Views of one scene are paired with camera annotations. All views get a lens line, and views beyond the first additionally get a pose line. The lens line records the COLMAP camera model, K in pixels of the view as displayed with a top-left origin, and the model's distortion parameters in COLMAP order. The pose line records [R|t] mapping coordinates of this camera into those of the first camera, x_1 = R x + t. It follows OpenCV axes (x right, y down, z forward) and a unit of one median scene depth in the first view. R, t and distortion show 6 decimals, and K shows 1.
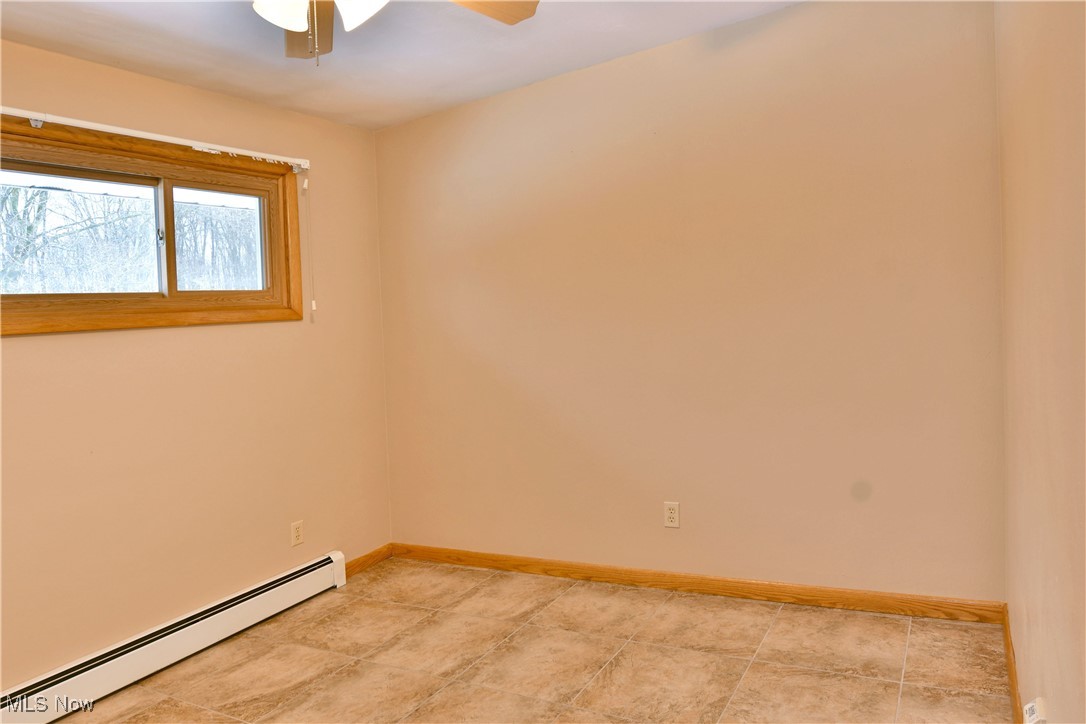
lens RADIAL K [[640.2, 0, 544.1], [0, 640.2, 279.8], [0, 0, 1]] dist [-0.008124, -0.001799]
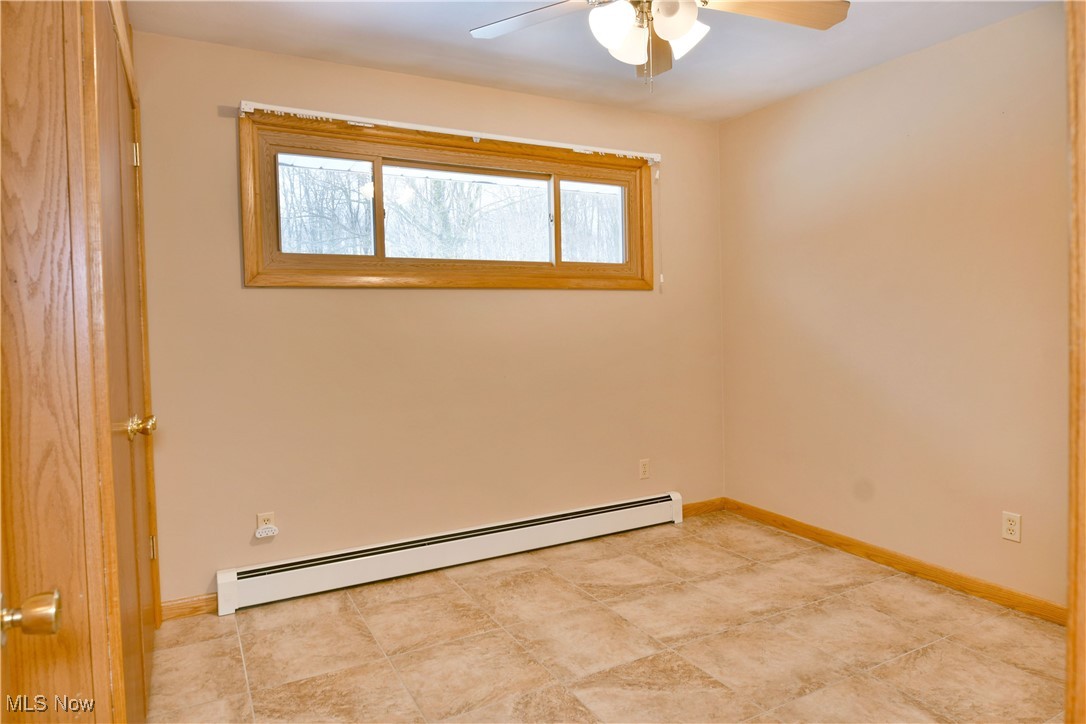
lens RADIAL K [[656.9, 0, 536.0], [0, 656.9, 359.6], [0, 0, 1]] dist [-0.004461, -0.000480]
pose [[0.835197, 0.120529, -0.536581, 0.094674], [-0.031566, 0.984586, 0.172029, -0.011325], [0.549045, -0.126741, 0.826127, -0.119728]]
